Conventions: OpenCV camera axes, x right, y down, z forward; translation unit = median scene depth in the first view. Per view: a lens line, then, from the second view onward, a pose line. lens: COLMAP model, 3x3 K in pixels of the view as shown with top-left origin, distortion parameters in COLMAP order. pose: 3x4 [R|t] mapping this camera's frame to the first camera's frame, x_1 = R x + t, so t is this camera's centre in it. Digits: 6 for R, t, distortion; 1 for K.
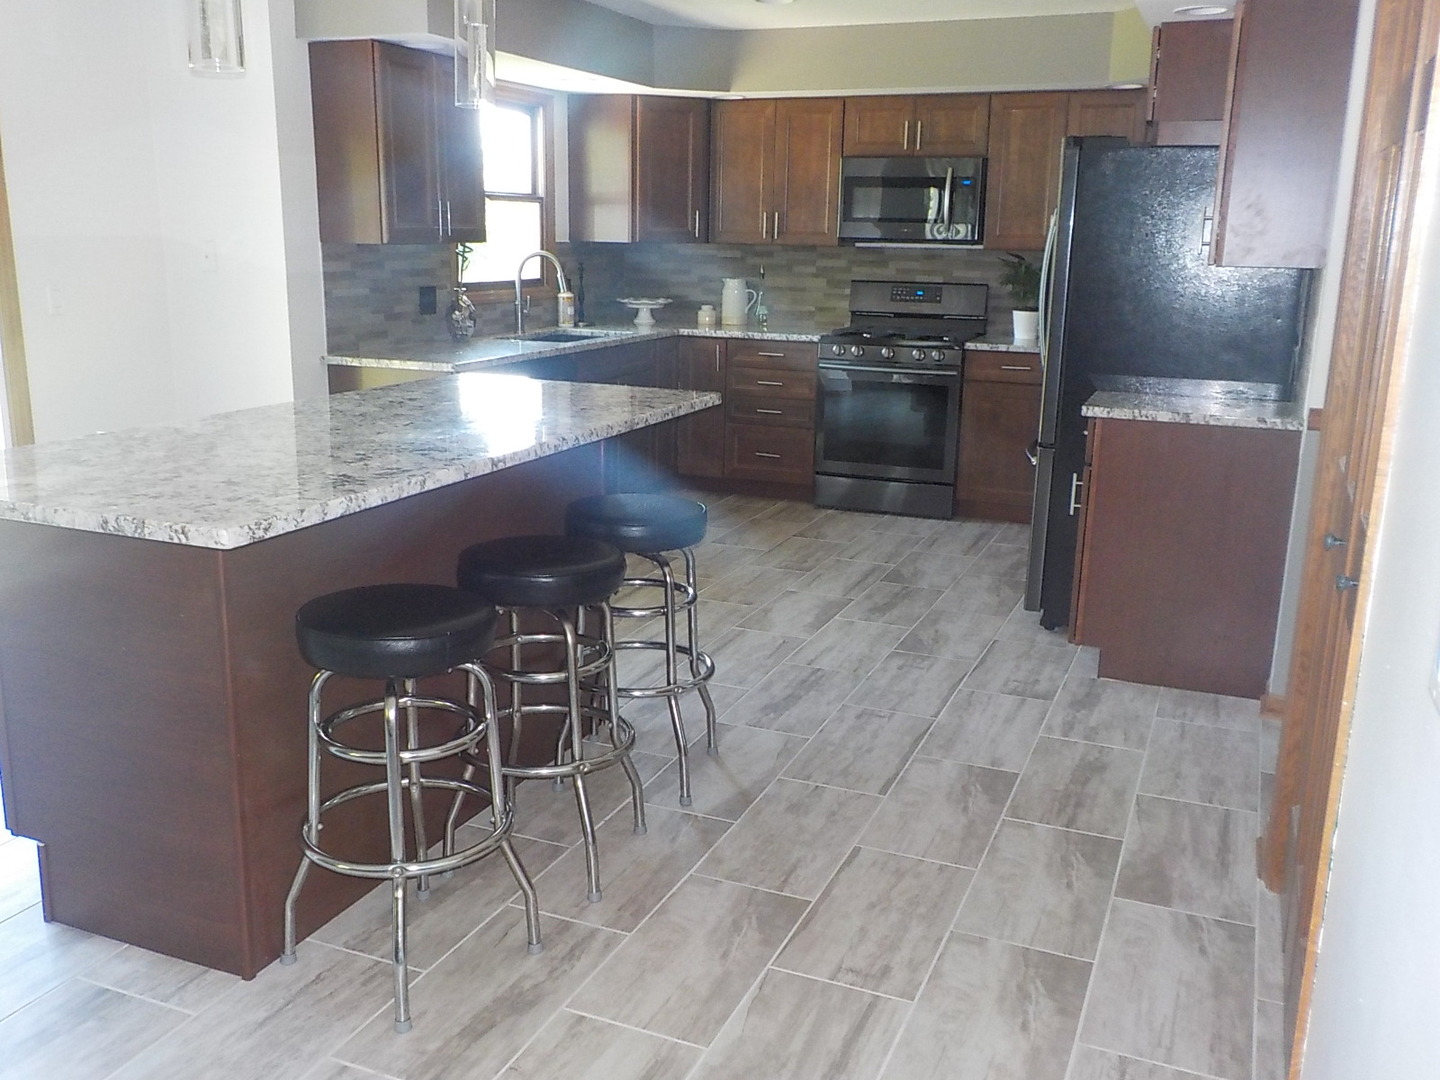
lens RADIAL K [[1280.7, 0, 718.6], [0, 1280.7, 540.9], [0, 0, 1]] dist [-0.037006, -0.005687]
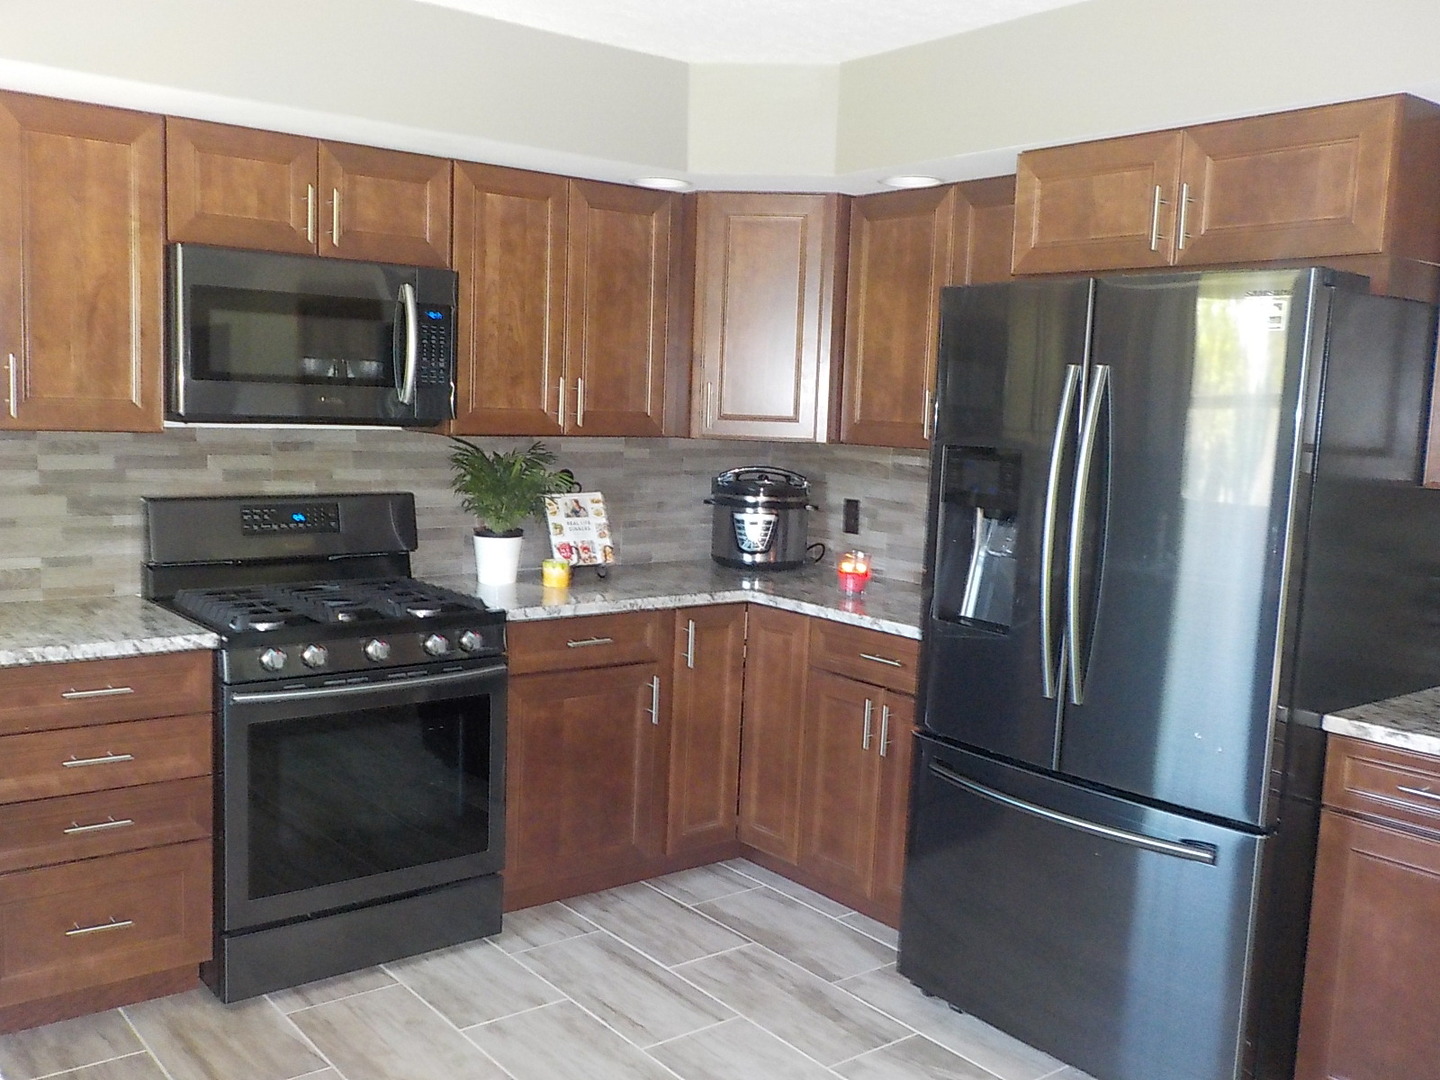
lens RADIAL K [[1280.7, 0, 718.3], [0, 1280.7, 540.6], [0, 0, 1]] dist [-0.037006, -0.005687]
pose [[0.486769, -0.091902, 0.868683, -0.211768], [0.177357, 0.984135, 0.004733, -0.159124], [-0.855336, 0.151763, 0.495346, 0.610376]]
